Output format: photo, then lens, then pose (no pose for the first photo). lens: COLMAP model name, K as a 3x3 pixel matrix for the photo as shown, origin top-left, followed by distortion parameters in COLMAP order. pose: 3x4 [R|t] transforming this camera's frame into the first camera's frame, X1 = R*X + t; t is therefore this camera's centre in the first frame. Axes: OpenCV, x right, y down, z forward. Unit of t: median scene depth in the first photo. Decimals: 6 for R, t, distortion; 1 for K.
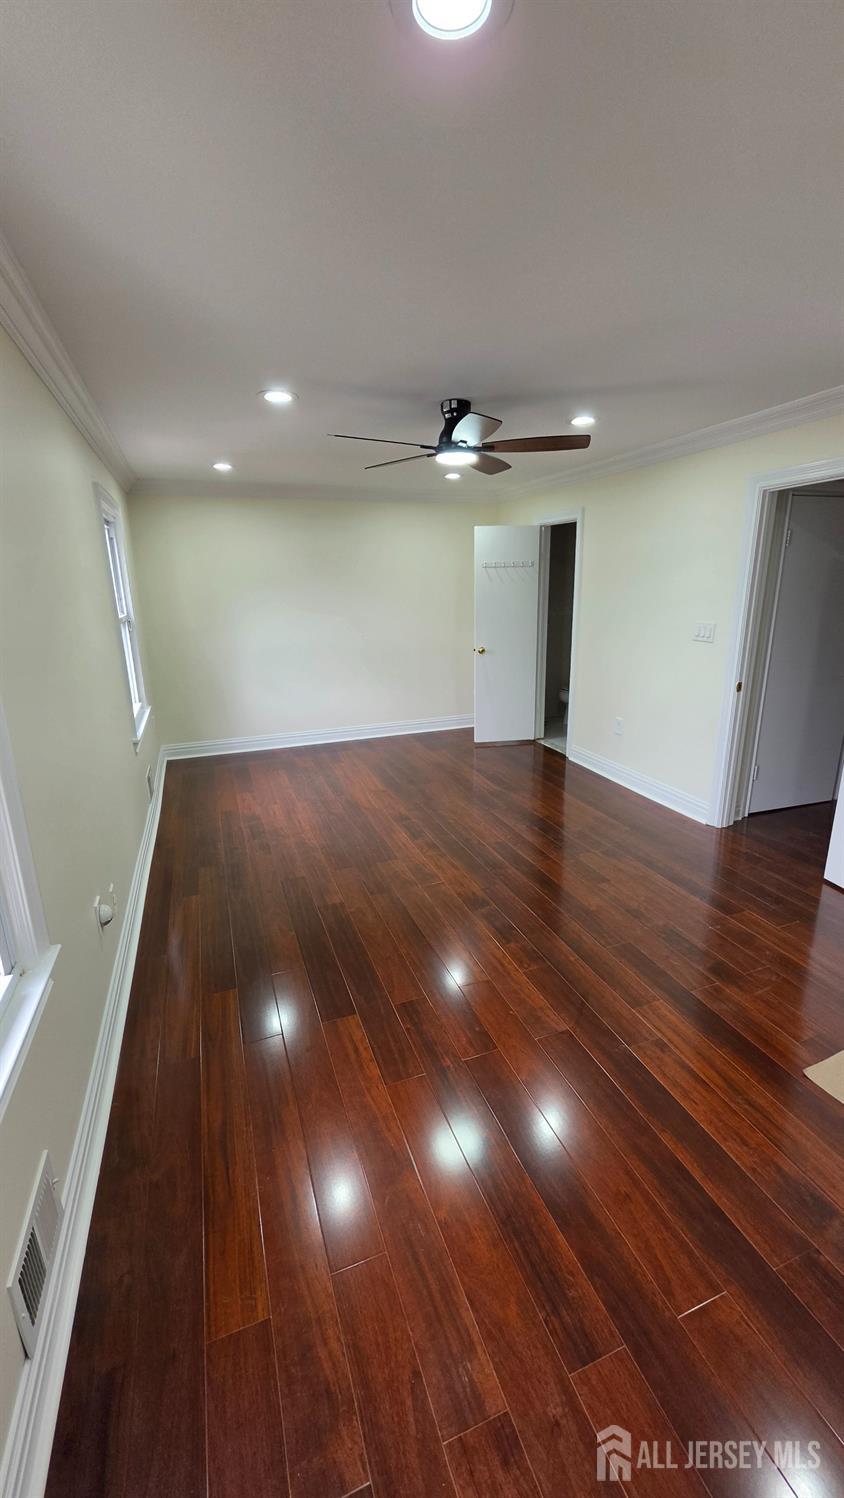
lens RADIAL K [[599.5, 0, 429.4], [0, 599.5, 746.5], [0, 0, 1]] dist [-0.002678, -0.000133]
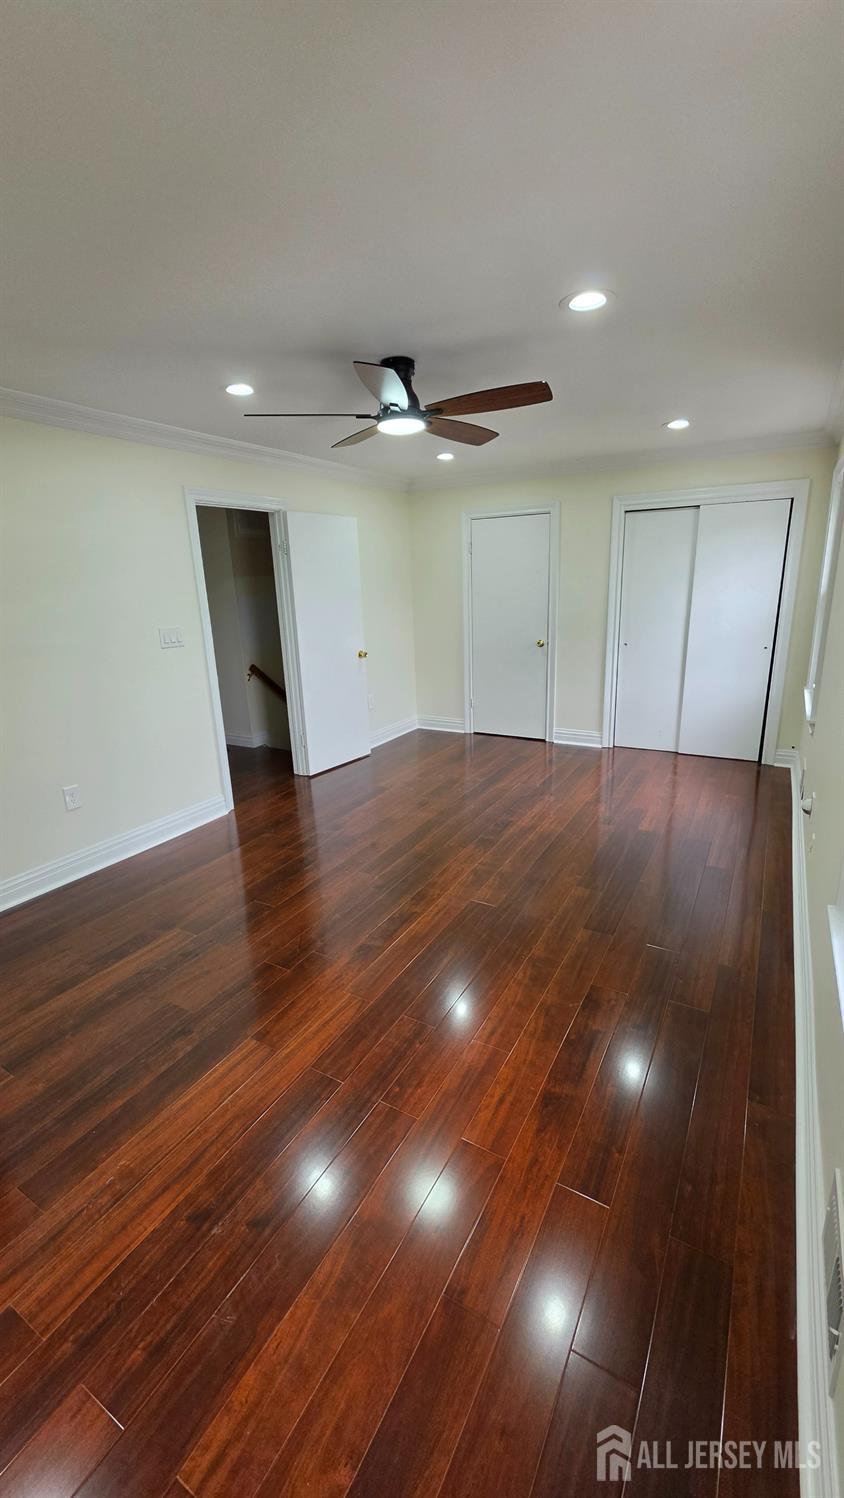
lens RADIAL K [[599.5, 0, 429.4], [0, 599.5, 746.5], [0, 0, 1]] dist [-0.002678, -0.000133]
pose [[-0.636435, -0.170551, 0.752238, -0.487332], [0.245711, 0.879613, 0.407316, -0.285968], [-0.731147, 0.444064, -0.517911, 1.111345]]
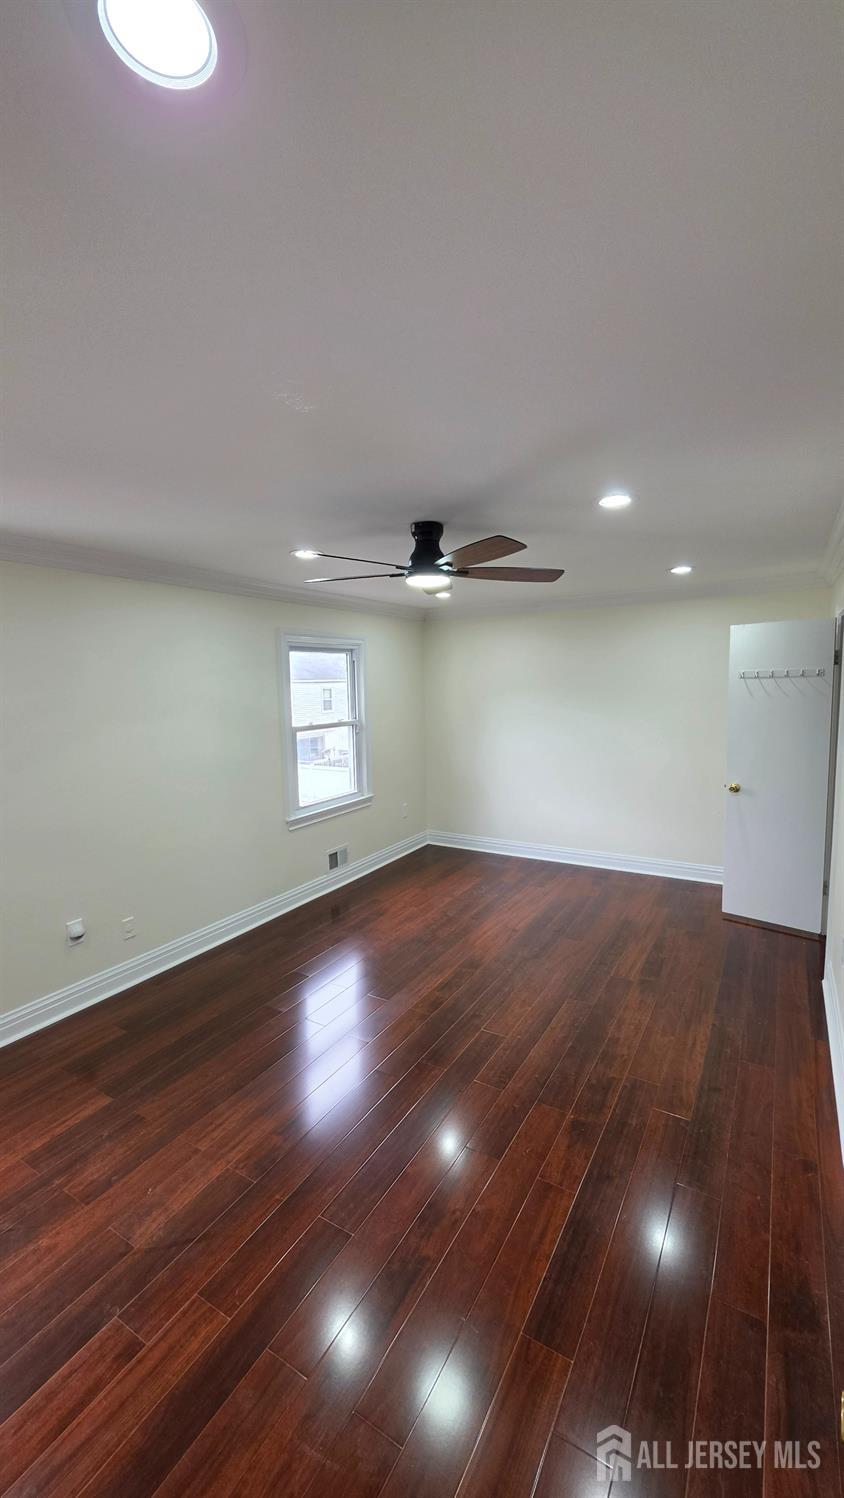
lens RADIAL K [[599.5, 0, 429.4], [0, 599.5, 746.5], [0, 0, 1]] dist [-0.002678, -0.000133]
pose [[0.623715, 0.087417, -0.776748, 0.536657], [-0.197490, 0.979110, -0.048390, -0.129707], [0.756291, 0.183581, 0.627950, 0.323207]]
